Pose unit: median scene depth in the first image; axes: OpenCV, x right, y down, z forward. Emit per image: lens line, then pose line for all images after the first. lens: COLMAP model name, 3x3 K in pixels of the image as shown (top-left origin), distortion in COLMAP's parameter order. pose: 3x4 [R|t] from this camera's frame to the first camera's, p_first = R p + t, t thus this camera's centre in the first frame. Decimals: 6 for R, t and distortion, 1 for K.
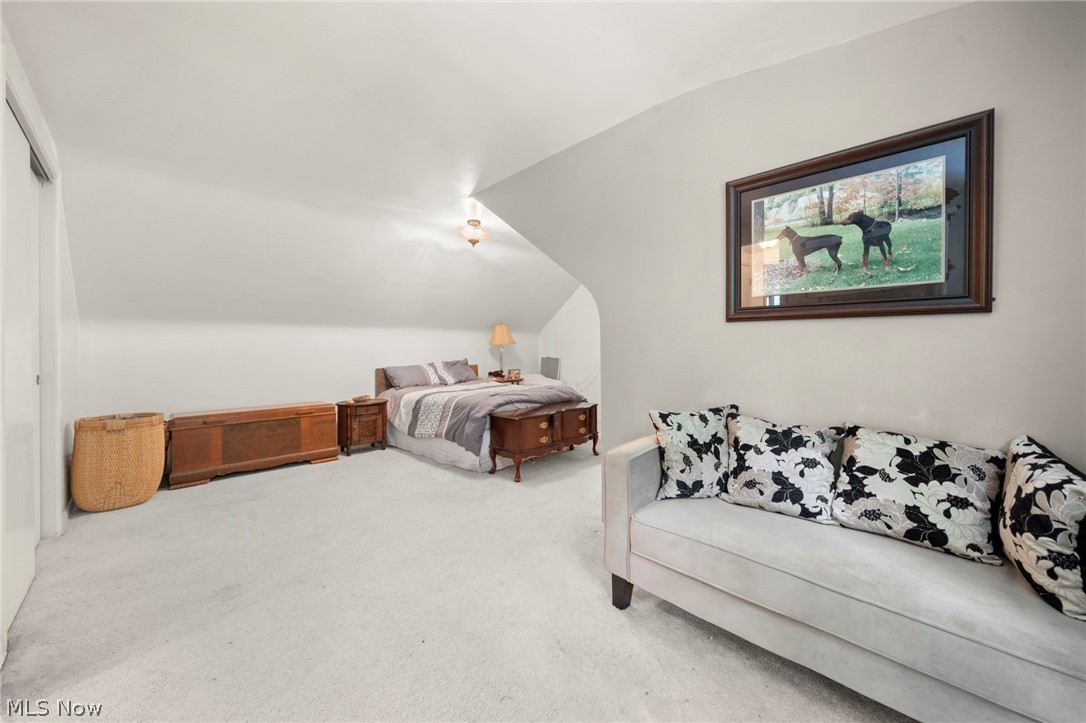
lens RADIAL K [[399.5, 0, 542.6], [0, 399.5, 355.1], [0, 0, 1]] dist [-0.003390, -0.000422]
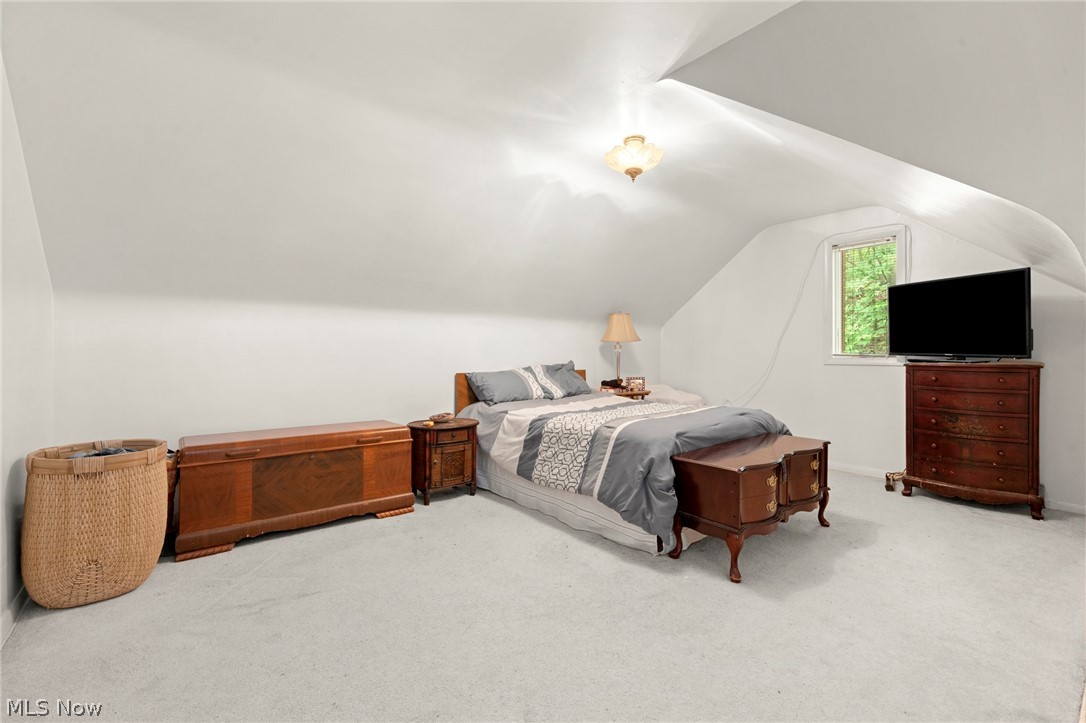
lens RADIAL K [[470.9, 0, 543.7], [0, 470.9, 362.3], [0, 0, 1]] dist [0.001407, -0.000113]
pose [[0.993683, 0.018700, -0.110658, -0.227549], [-0.017441, 0.999772, 0.012337, 0.001713], [0.110864, -0.010329, 0.993782, 0.264159]]
